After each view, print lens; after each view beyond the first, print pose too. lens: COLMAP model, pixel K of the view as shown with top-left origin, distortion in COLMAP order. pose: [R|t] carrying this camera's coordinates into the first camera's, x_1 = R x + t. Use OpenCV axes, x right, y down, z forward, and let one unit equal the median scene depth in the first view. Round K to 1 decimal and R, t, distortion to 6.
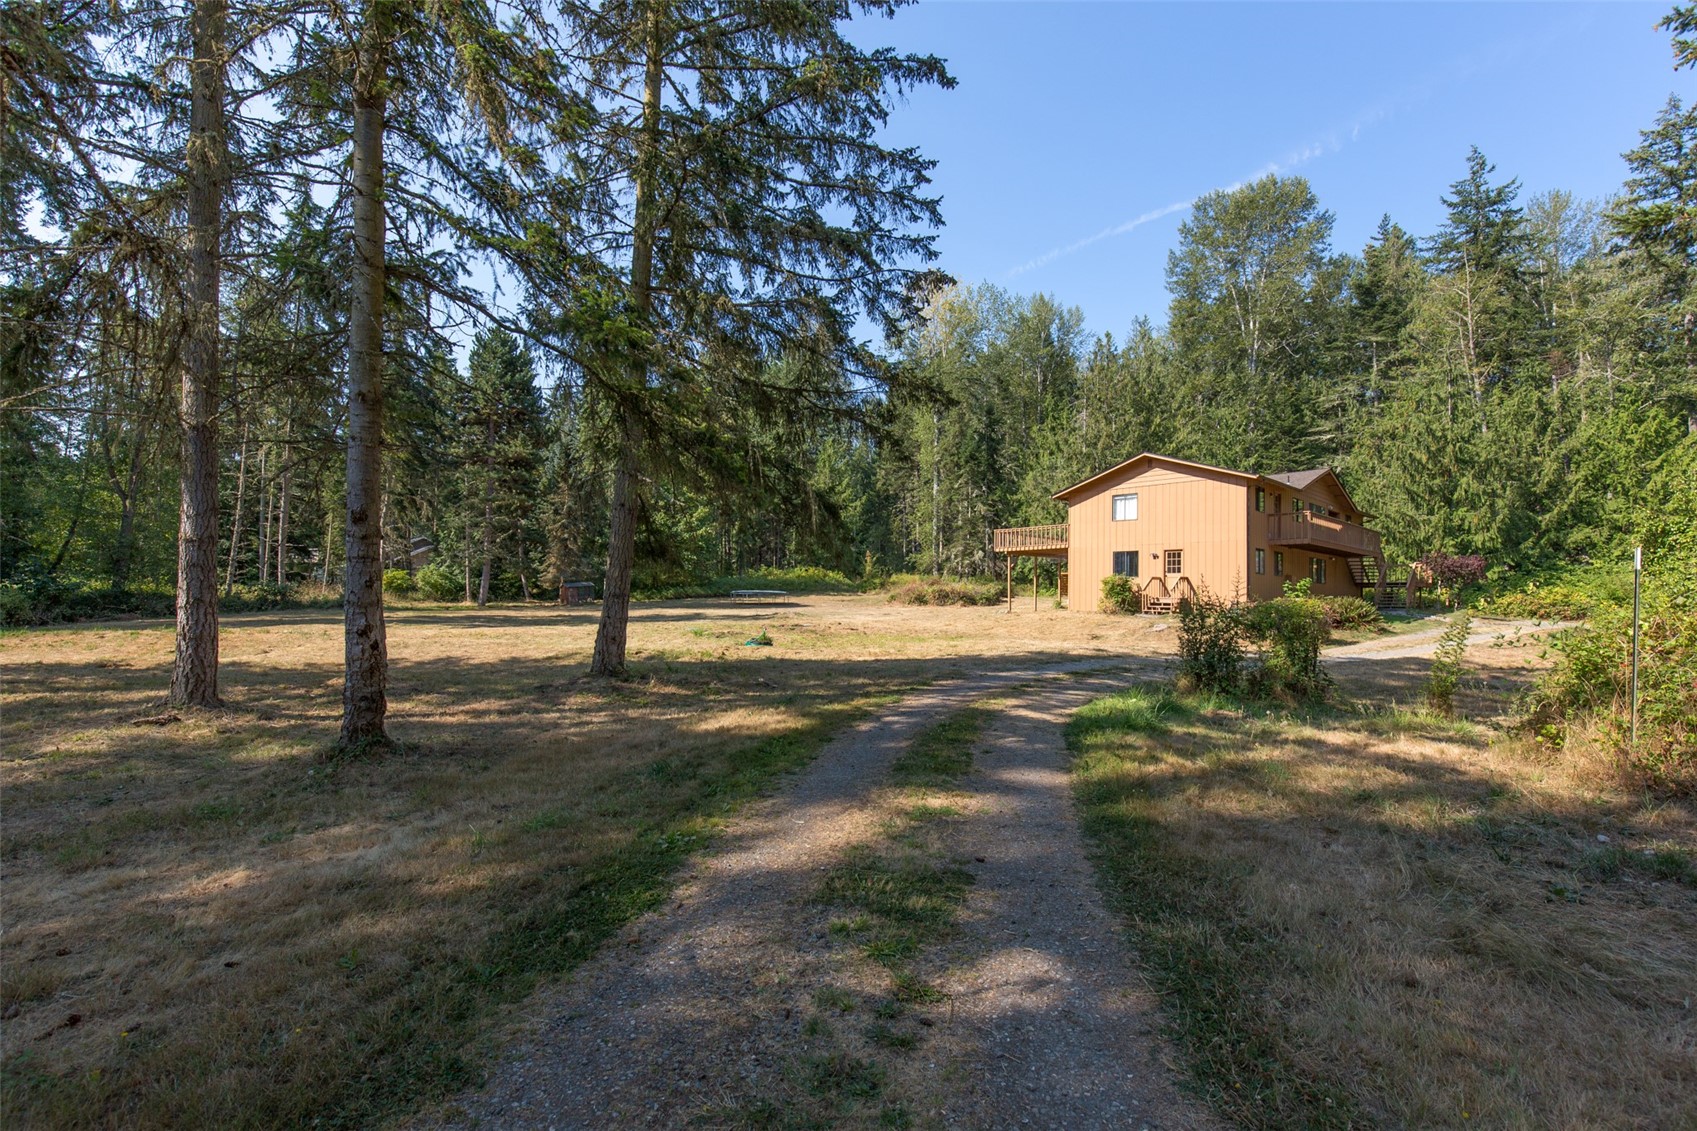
lens RADIAL K [[781.6, 0, 844.1], [0, 781.6, 571.3], [0, 0, 1]] dist [0.003153, -0.009506]
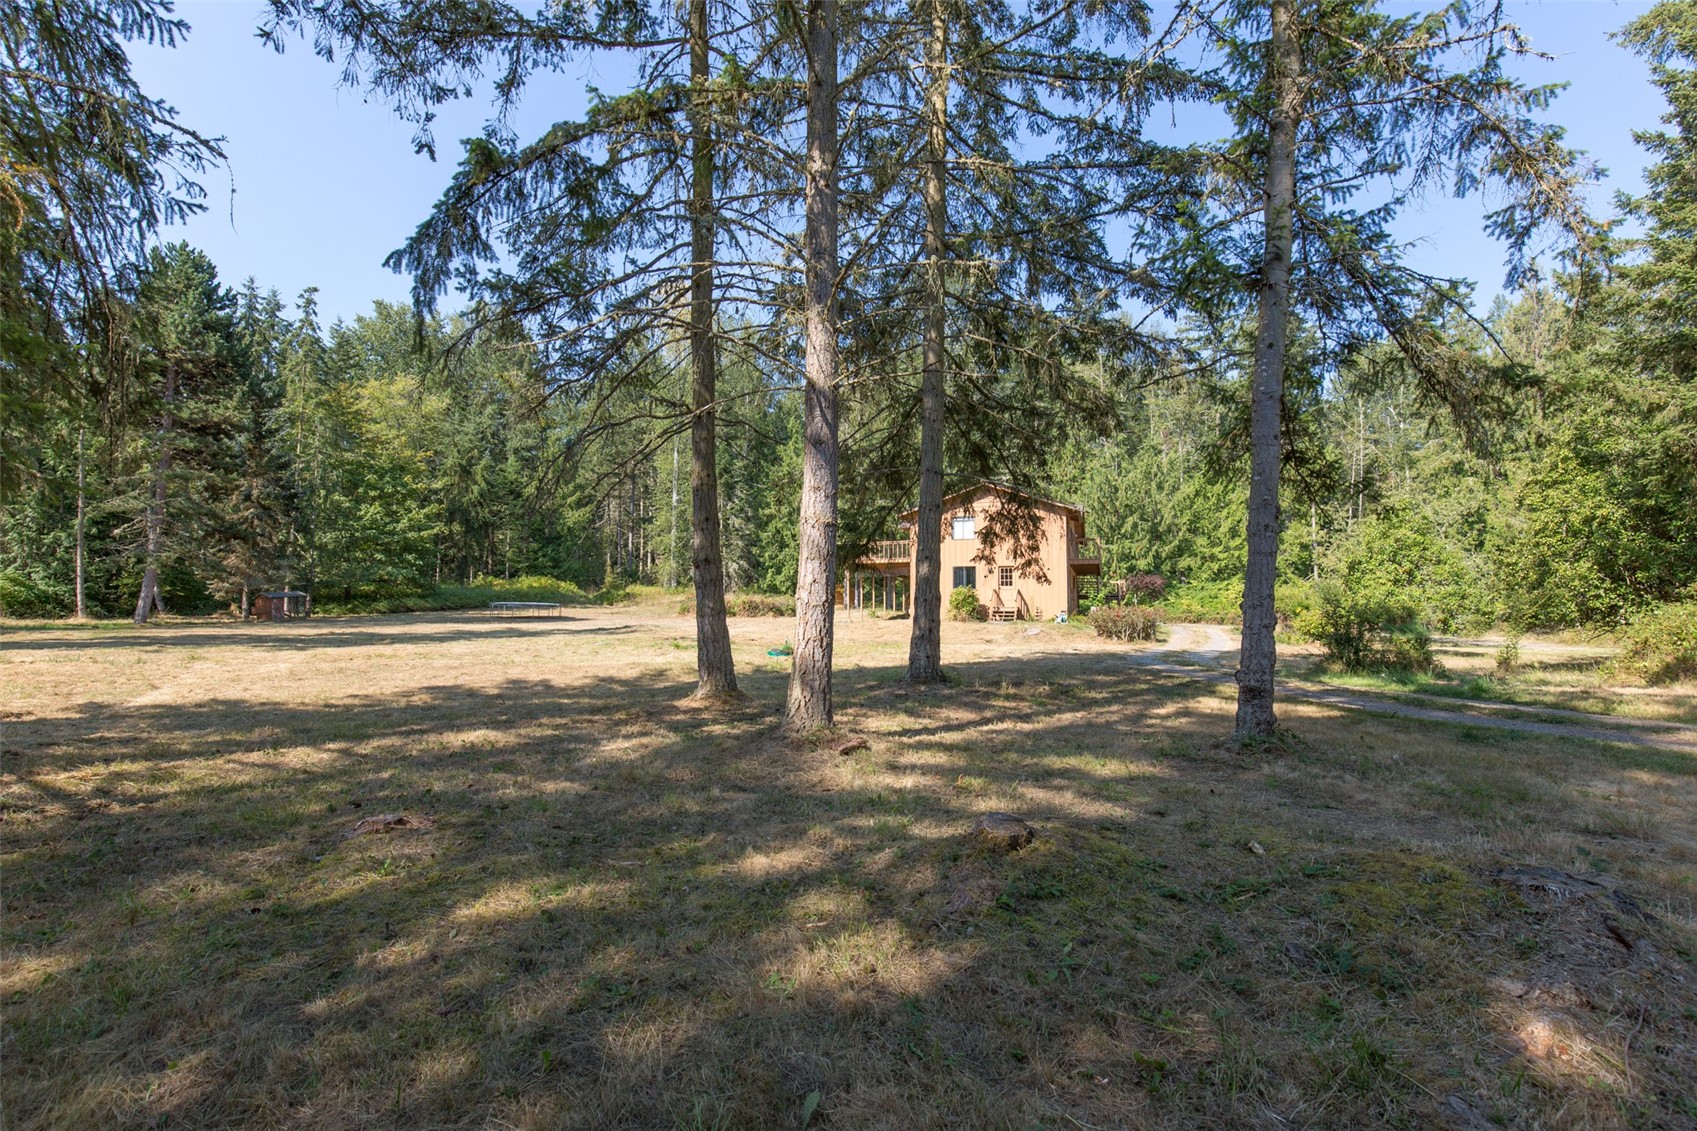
lens RADIAL K [[788.7, 0, 867.9], [0, 788.7, 561.3], [0, 0, 1]] dist [0.001149, -0.009609]
pose [[0.871466, 0.025272, 0.489804, -0.204391], [-0.010334, 0.999396, -0.033177, 0.004067], [-0.490347, 0.023851, 0.871201, 0.041797]]
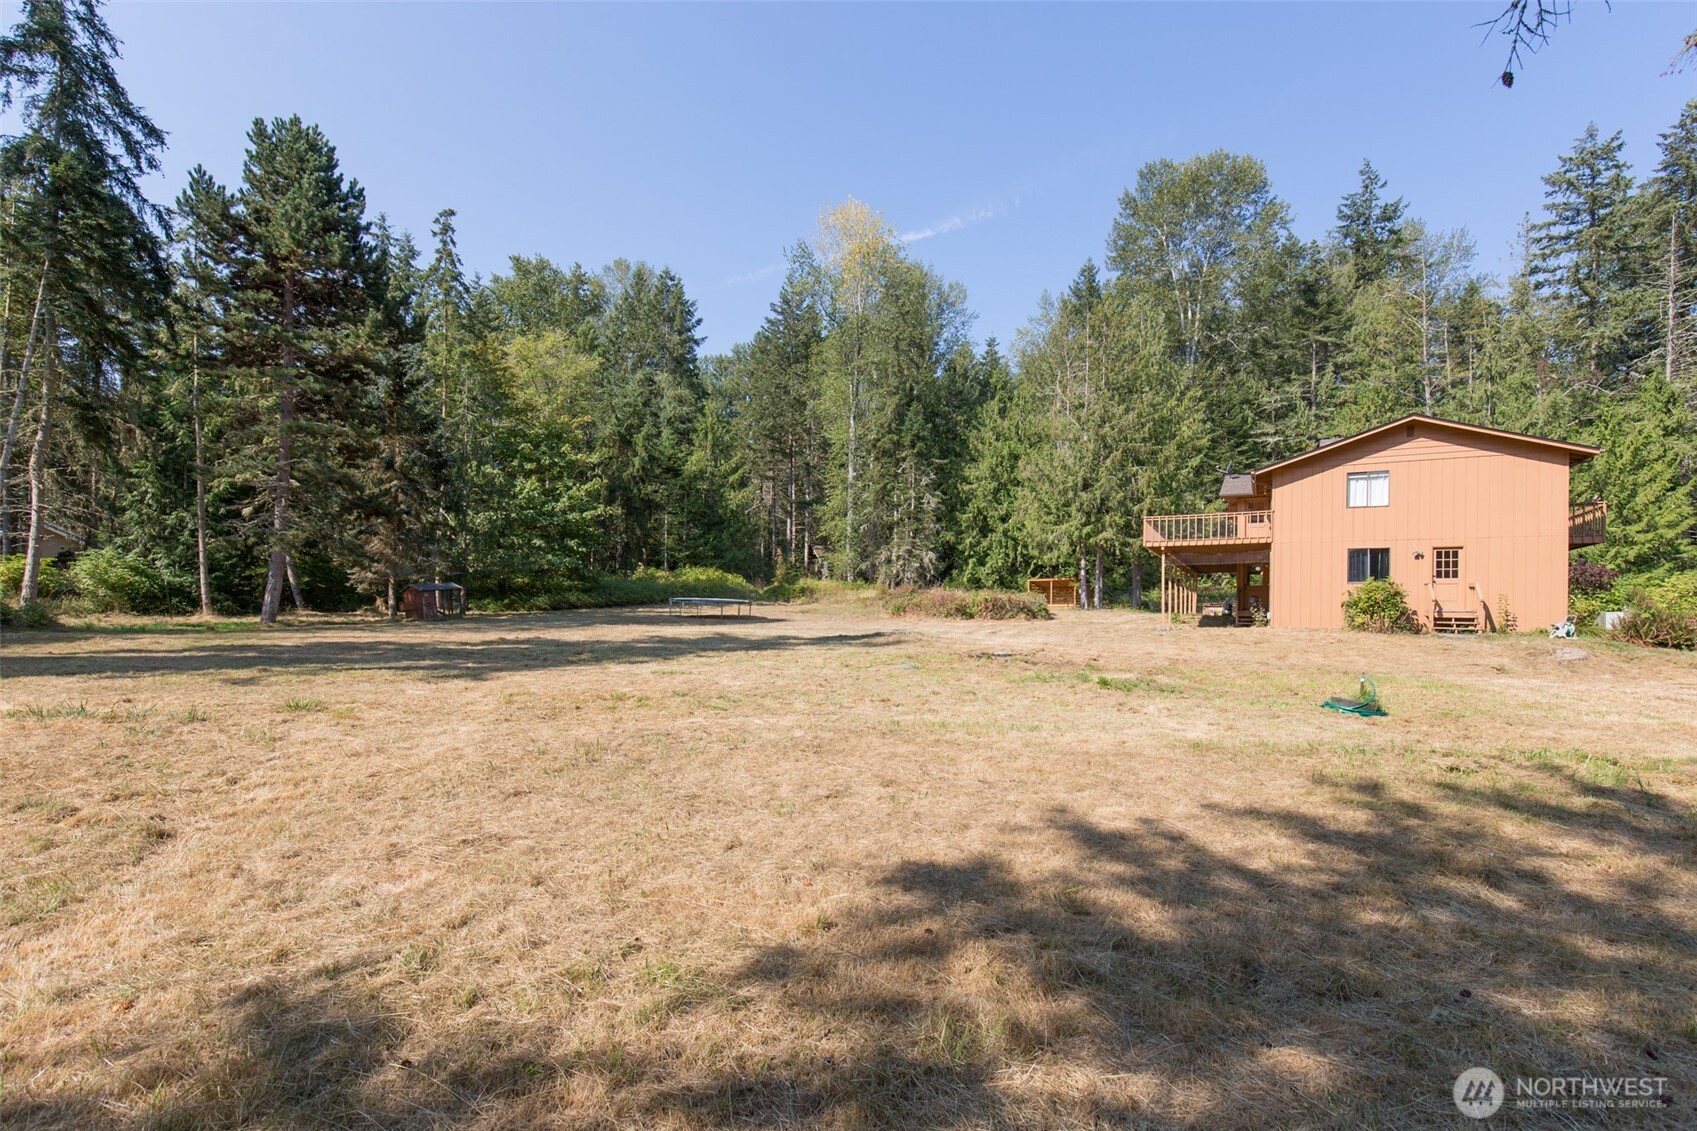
lens RADIAL K [[813.1, 0, 843.3], [0, 813.1, 605.3], [0, 0, 1]] dist [0.031222, -0.011932]
pose [[0.940946, 0.002753, 0.338545, -0.239111], [-0.013429, 0.999483, 0.029197, 0.007959], [-0.338290, -0.032020, 0.940497, 0.267649]]
